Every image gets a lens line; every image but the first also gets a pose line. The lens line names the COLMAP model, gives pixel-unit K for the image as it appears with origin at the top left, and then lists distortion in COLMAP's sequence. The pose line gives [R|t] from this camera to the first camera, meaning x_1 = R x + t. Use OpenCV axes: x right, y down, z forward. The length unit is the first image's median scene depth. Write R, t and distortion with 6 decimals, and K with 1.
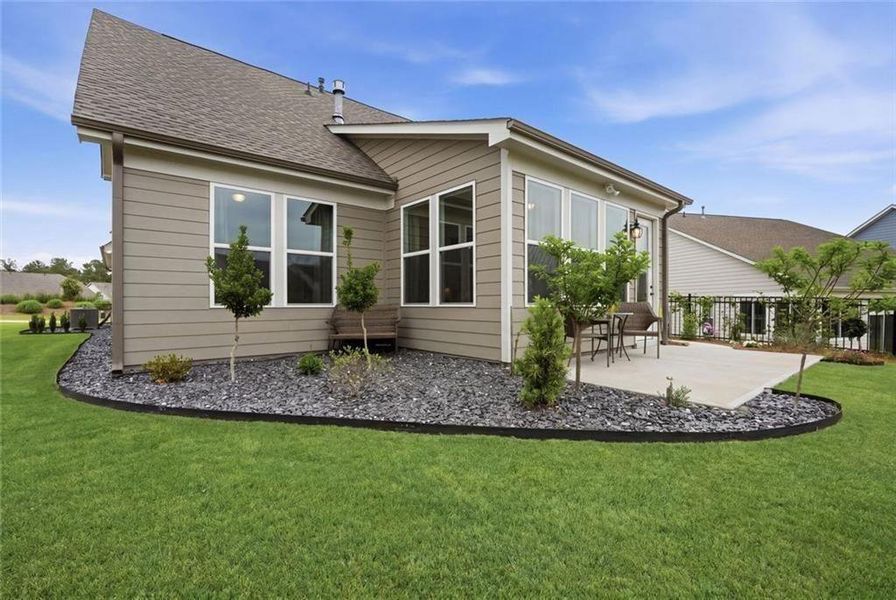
lens RADIAL K [[401.5, 0, 448.3], [0, 401.5, 304.7], [0, 0, 1]] dist [-0.002602, 0.000258]
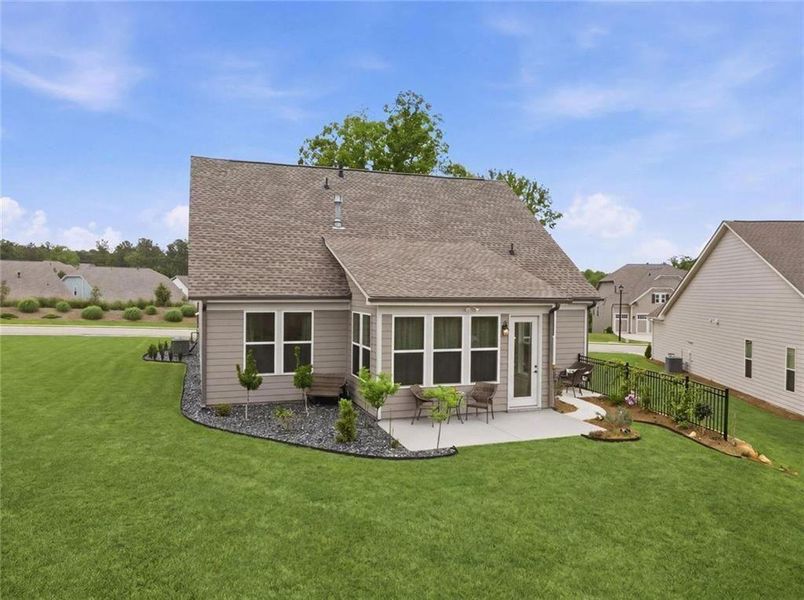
lens RADIAL K [[585.2, 0, 406.5], [0, 585.2, 299.4], [0, 0, 1]] dist [0.003177, -0.000025]
pose [[0.939878, 0.016703, -0.341101, 0.765847], [-0.010529, 0.999746, 0.019945, -0.300392], [0.341348, -0.015154, 0.939815, -0.956960]]
